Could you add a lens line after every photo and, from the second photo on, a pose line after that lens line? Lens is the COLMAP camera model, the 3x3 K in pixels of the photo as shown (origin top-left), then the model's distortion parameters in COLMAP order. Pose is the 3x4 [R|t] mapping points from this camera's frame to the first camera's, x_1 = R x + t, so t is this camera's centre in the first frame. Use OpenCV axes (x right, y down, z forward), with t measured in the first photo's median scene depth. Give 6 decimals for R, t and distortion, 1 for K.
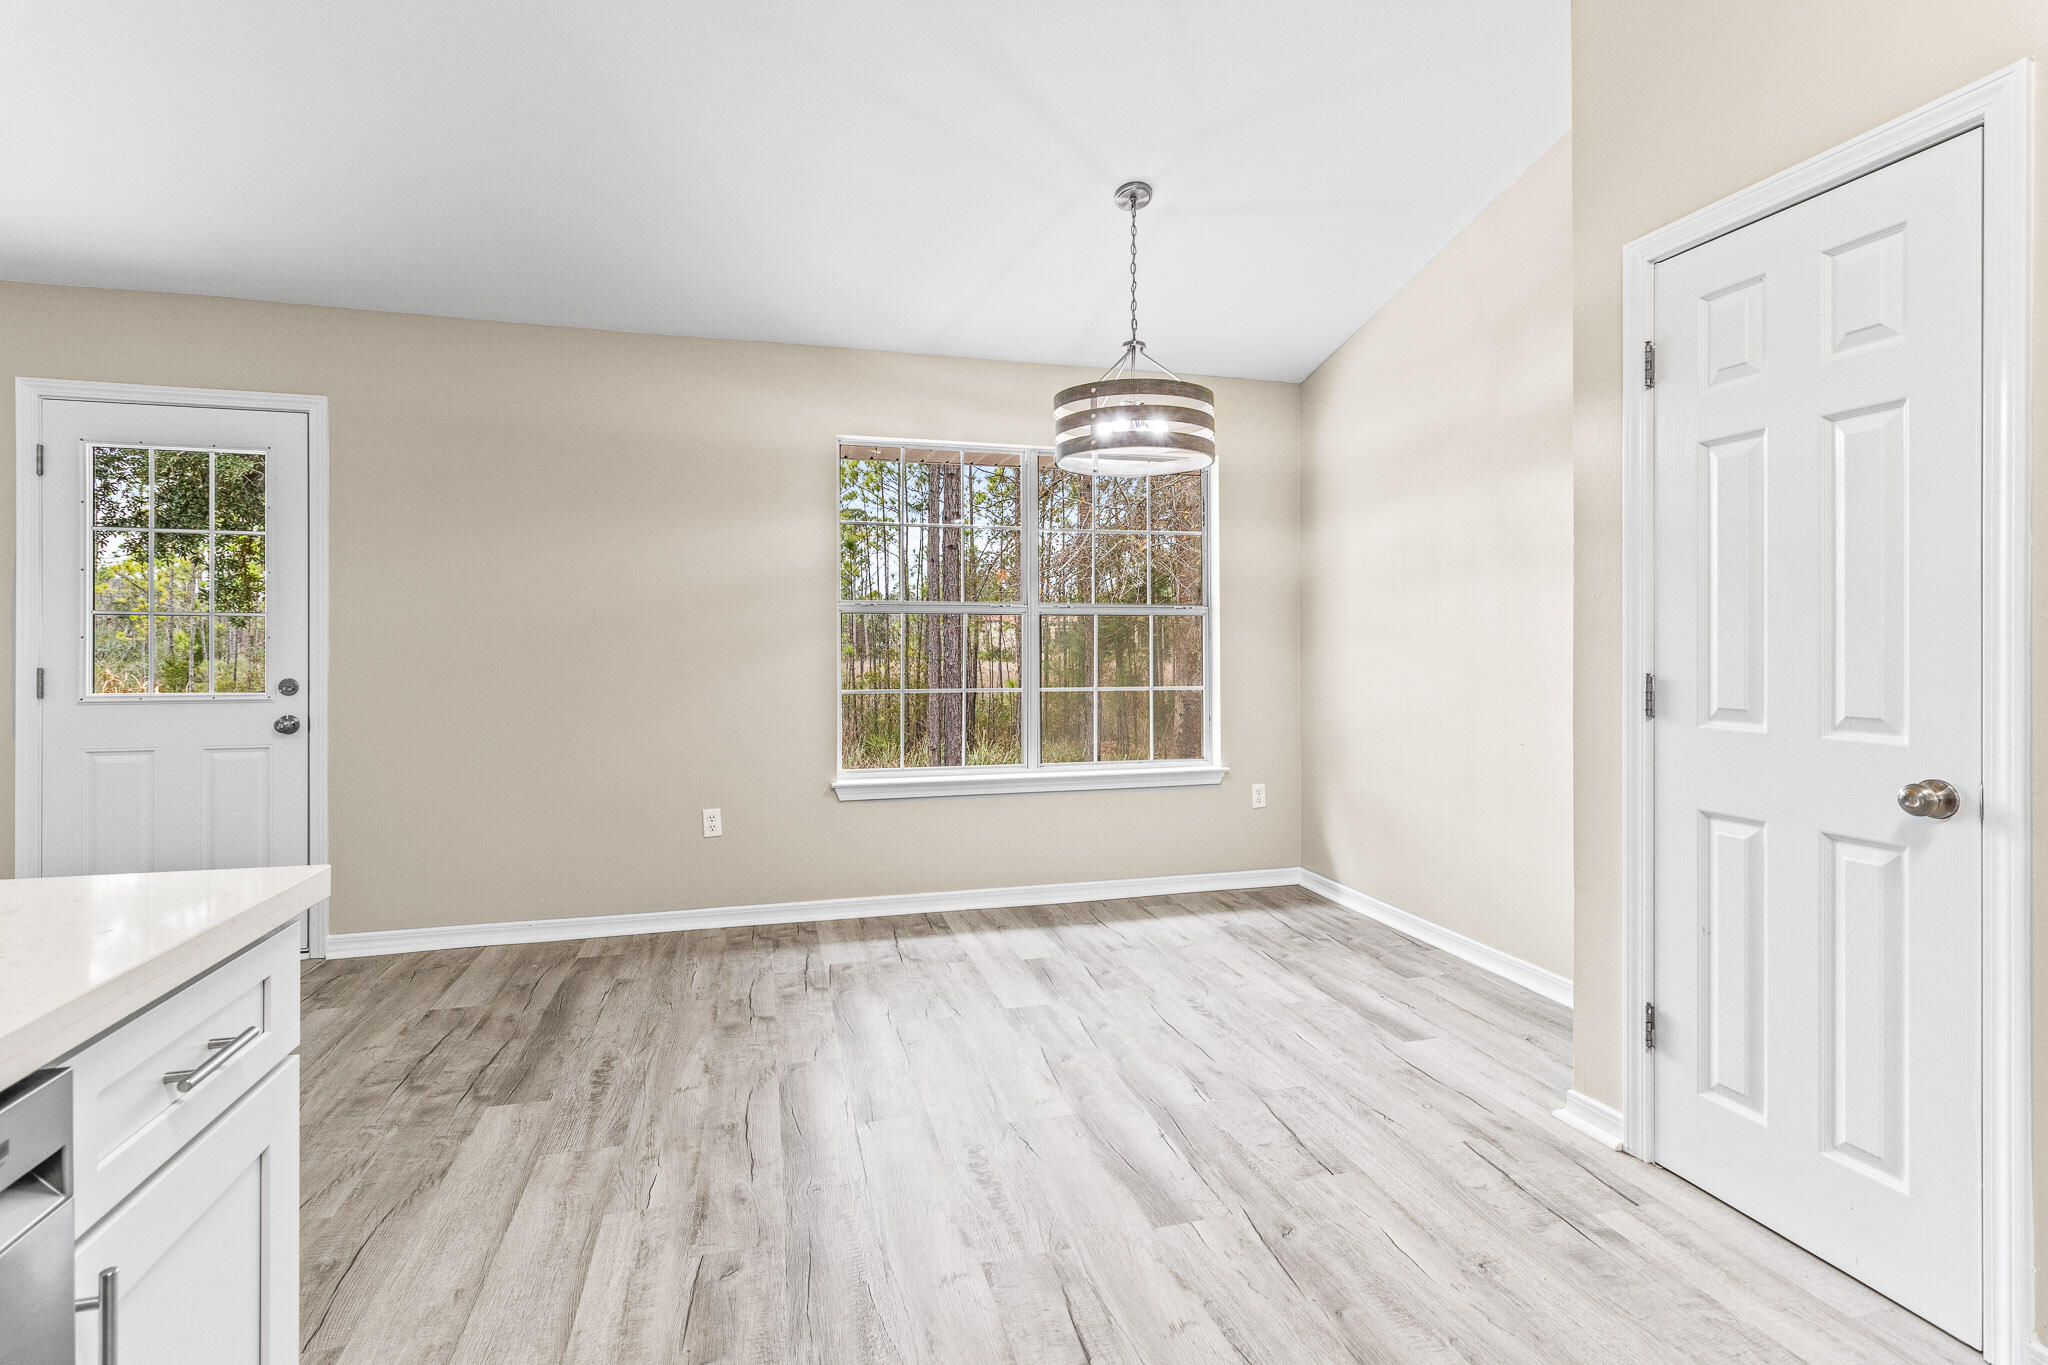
lens RADIAL K [[970.2, 0, 1015.2], [0, 970.2, 648.2], [0, 0, 1]] dist [-0.003650, 0.001033]
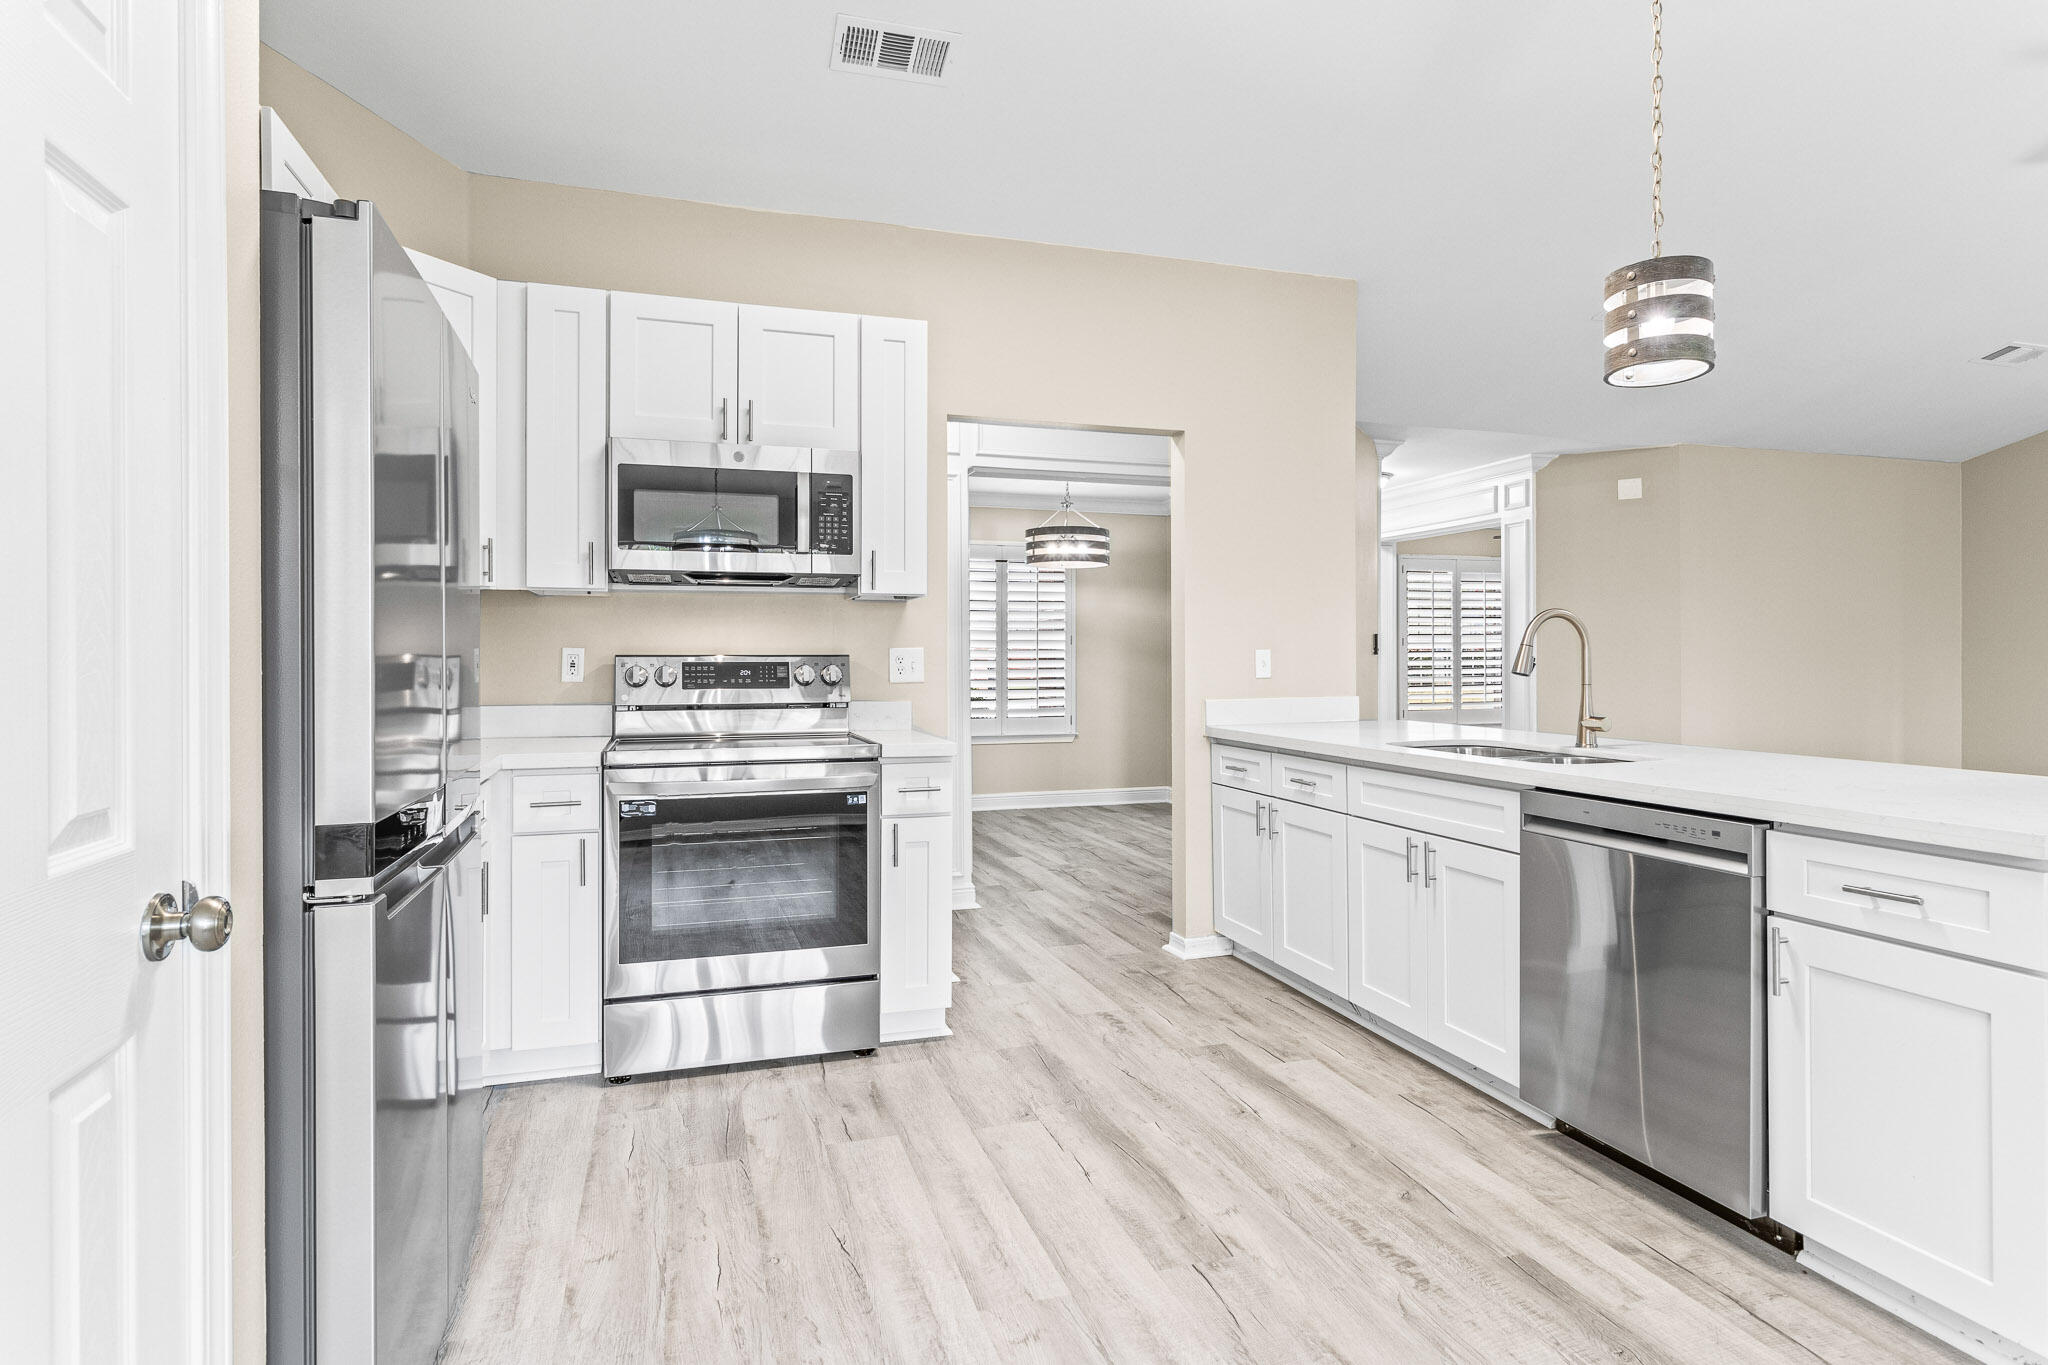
lens RADIAL K [[1071.6, 0, 1020.1], [0, 1071.6, 670.4], [0, 0, 1]] dist [-0.010126, 0.008084]
pose [[-0.998772, 0.003989, -0.049378, 0.229676], [0.003033, 0.999807, 0.019419, -0.004490], [0.049446, 0.019246, -0.998591, 0.810643]]
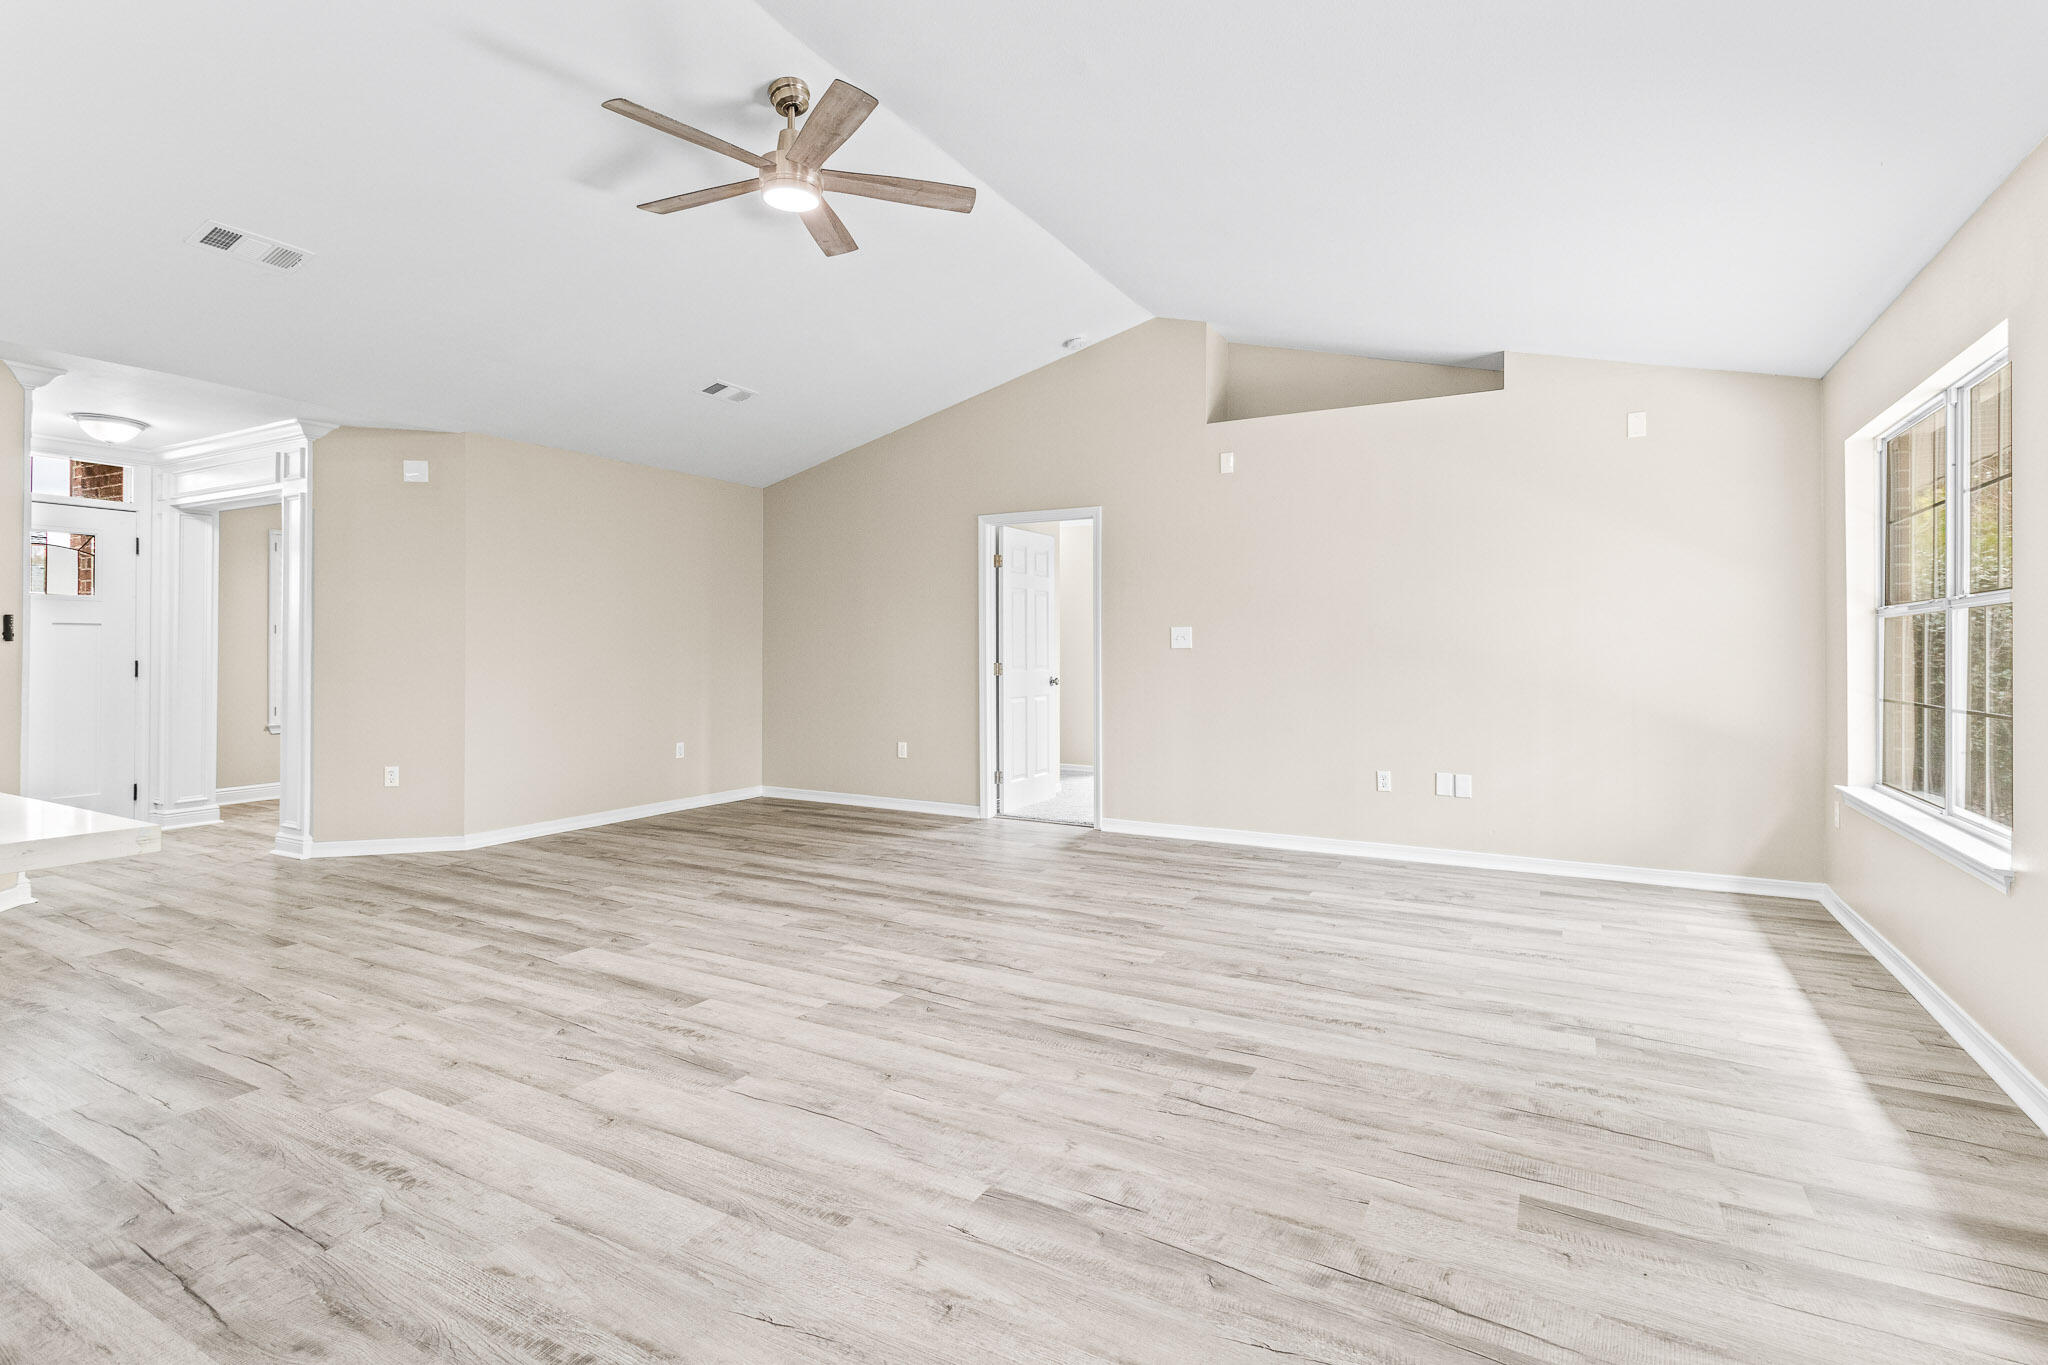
lens RADIAL K [[970.2, 0, 1029.6], [0, 970.2, 647.1], [0, 0, 1]] dist [-0.003650, 0.001033]
pose [[-0.689941, -0.003059, -0.723859, -0.483652], [-0.007722, 0.999965, 0.003134, -0.001786], [0.723824, 0.007752, -0.689941, 0.847862]]
